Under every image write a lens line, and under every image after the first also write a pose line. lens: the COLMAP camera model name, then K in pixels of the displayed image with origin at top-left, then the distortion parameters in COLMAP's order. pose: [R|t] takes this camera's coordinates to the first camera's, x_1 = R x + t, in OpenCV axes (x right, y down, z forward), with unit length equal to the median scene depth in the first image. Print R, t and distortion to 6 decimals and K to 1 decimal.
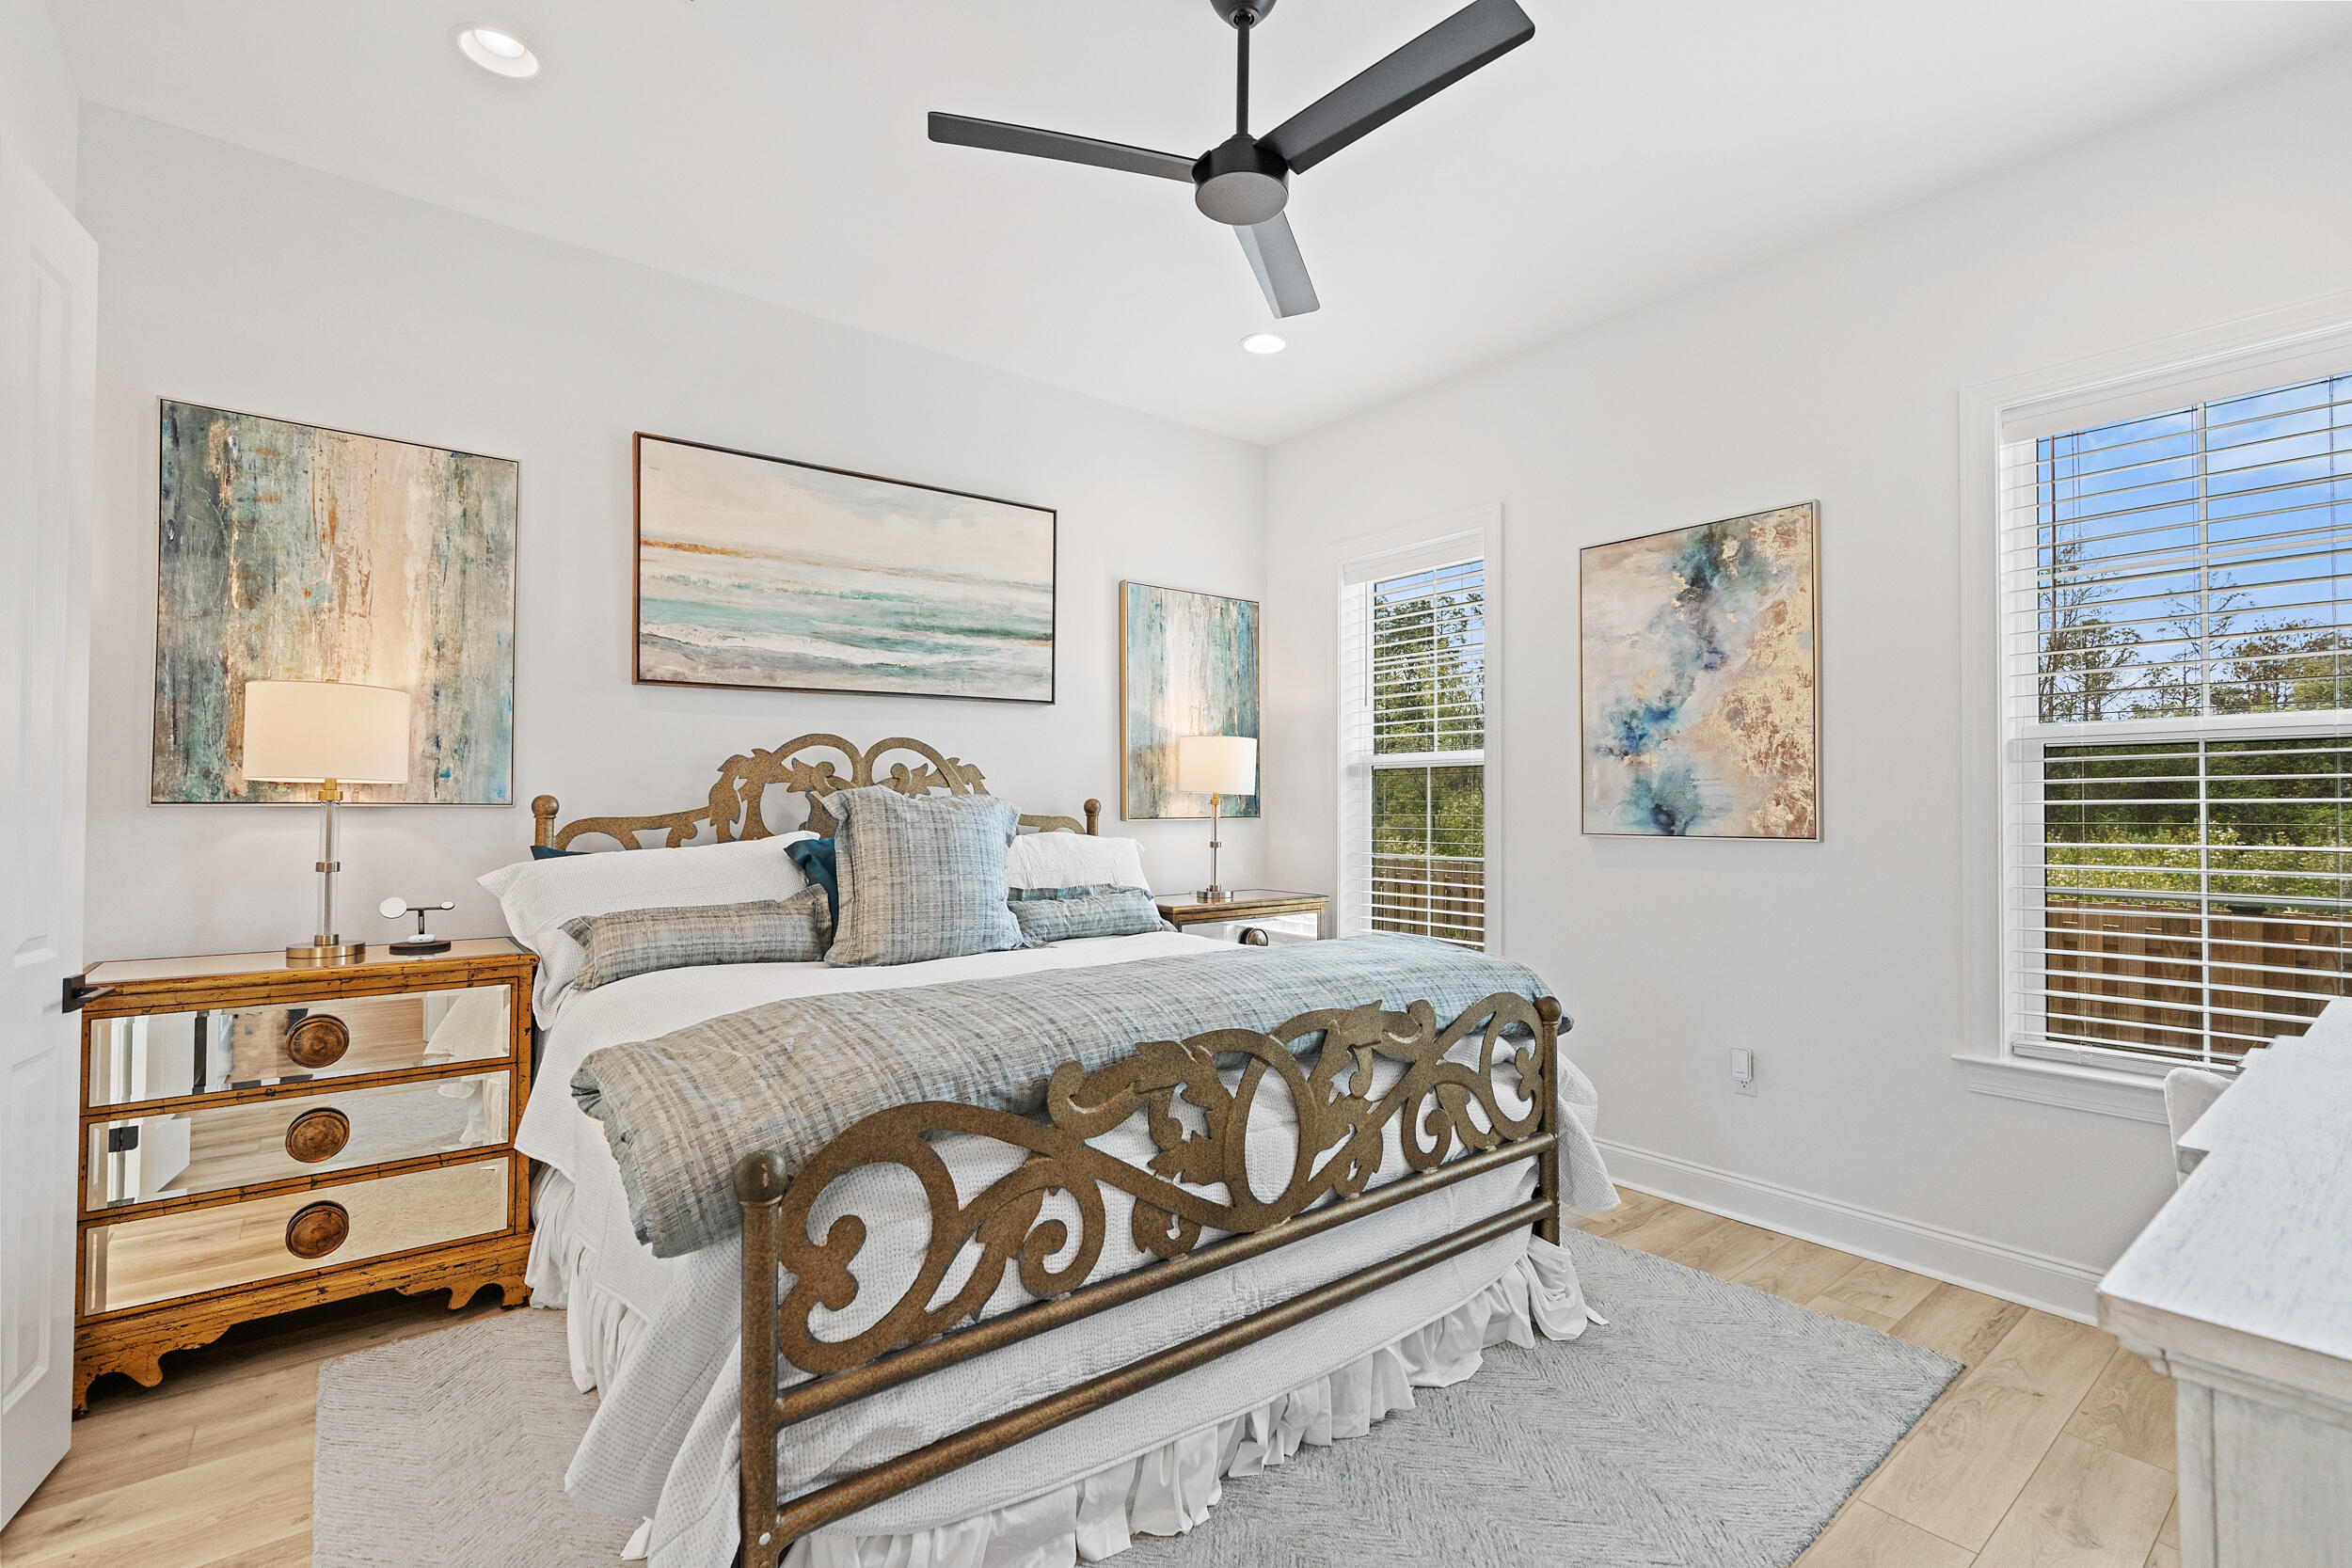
lens RADIAL K [[1064.8, 0, 1201.0], [0, 1064.8, 790.2], [0, 0, 1]] dist [-0.013350, 0.006663]
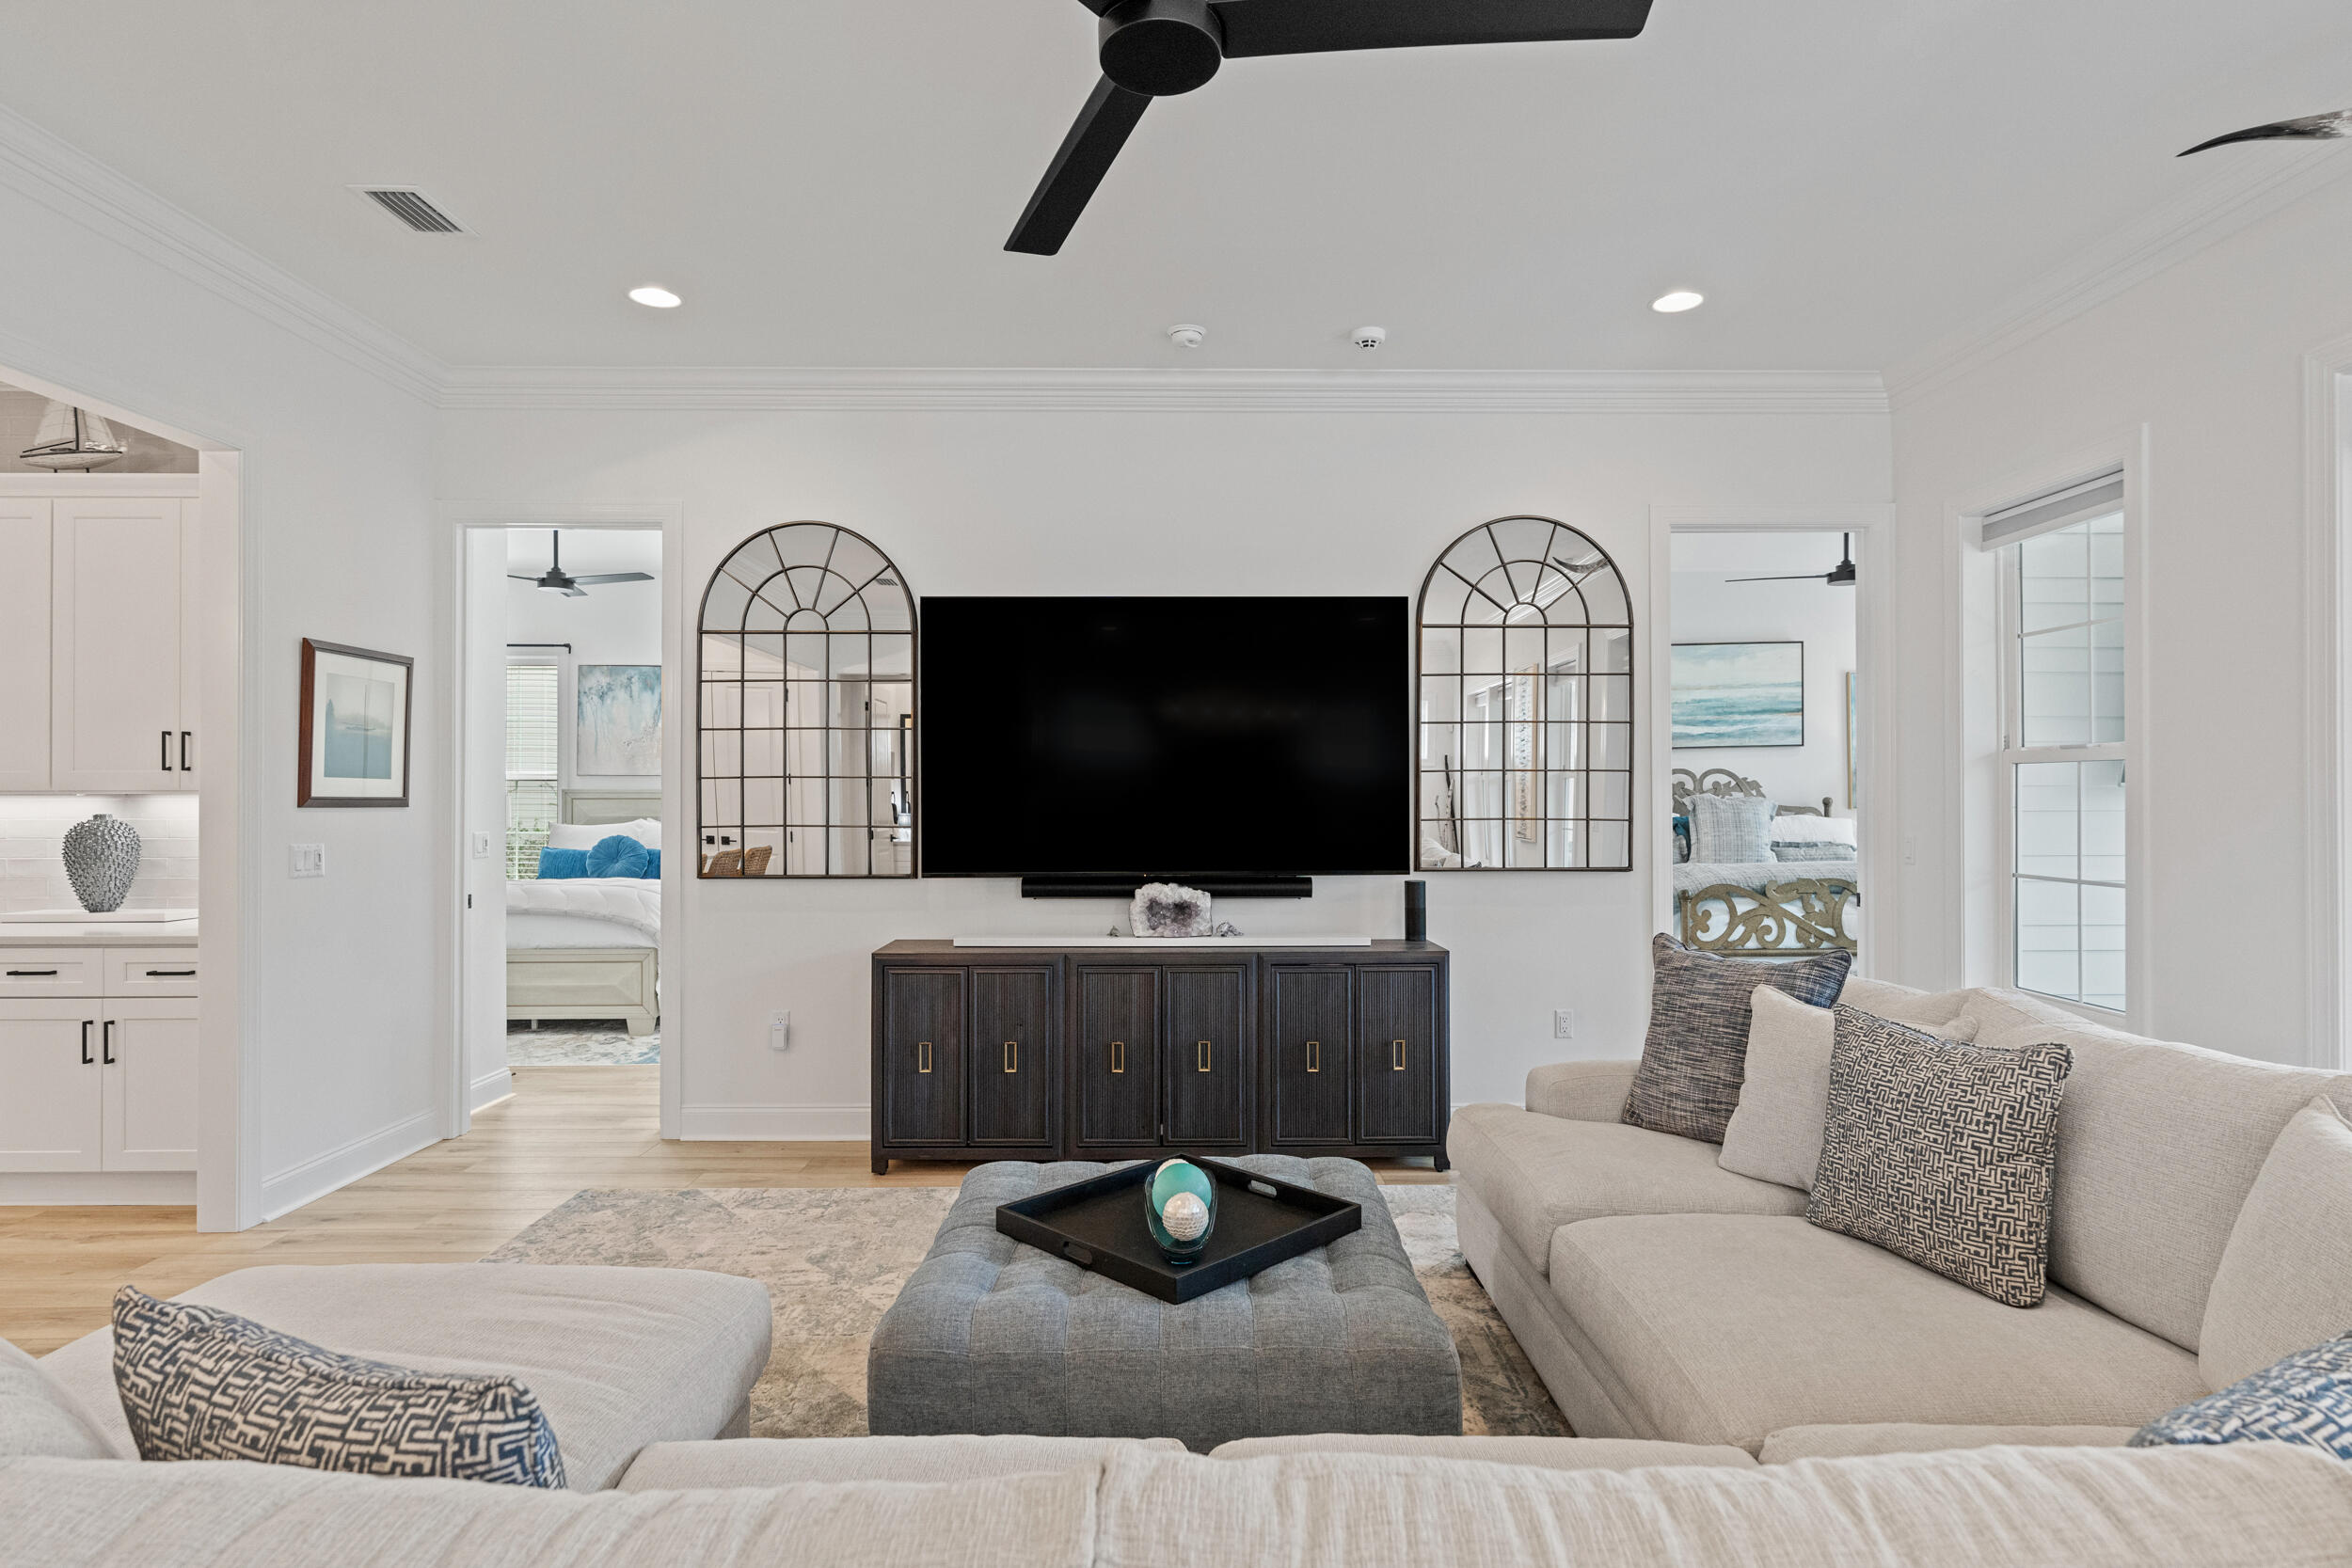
lens RADIAL K [[1217.9, 0, 1187.3], [0, 1217.9, 786.7], [0, 0, 1]] dist [-0.000837, 0.001969]
pose [[0.777621, -0.008024, -0.628682, 0.521850], [0.014990, 0.999871, 0.005781, -0.055761], [0.628555, -0.013919, 0.777641, -1.916276]]
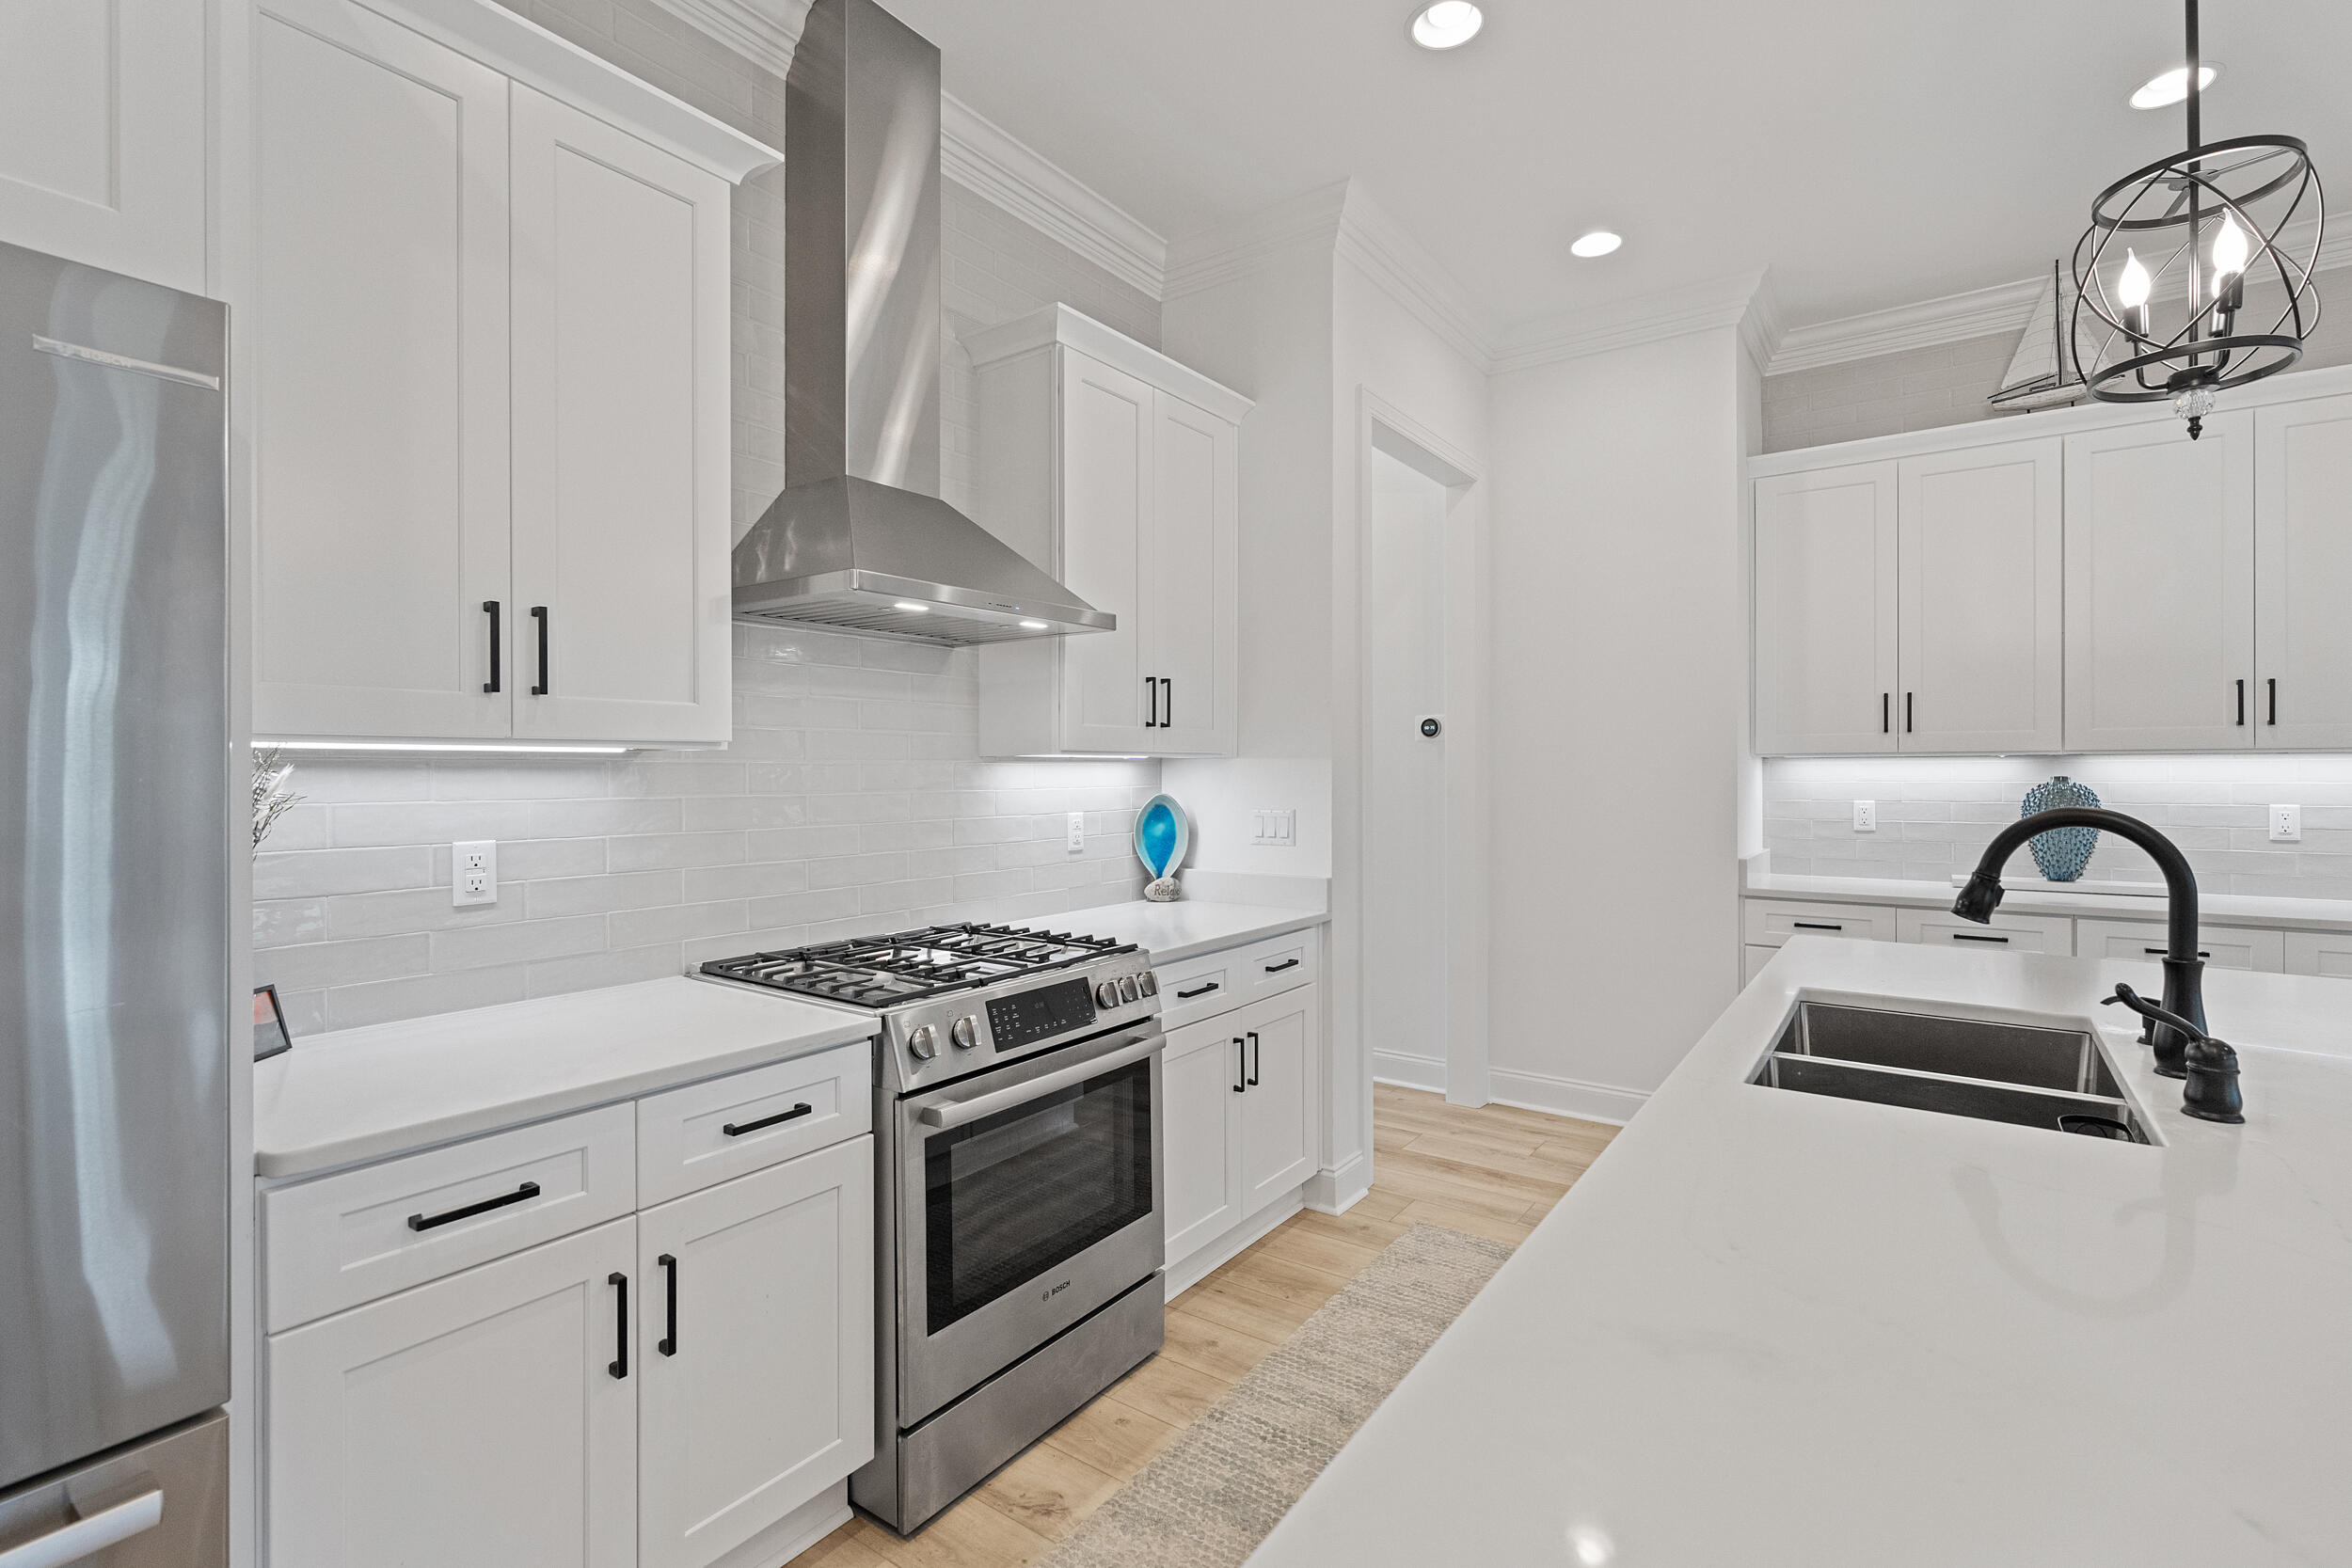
lens RADIAL K [[1064.8, 0, 1185.0], [0, 1064.8, 770.7], [0, 0, 1]] dist [-0.013350, 0.006663]
pose [[0.263736, -0.003535, -0.964588, -0.581157], [0.021411, 0.999768, 0.002190, -0.064386], [0.964357, -0.021231, 0.263750, -2.892879]]
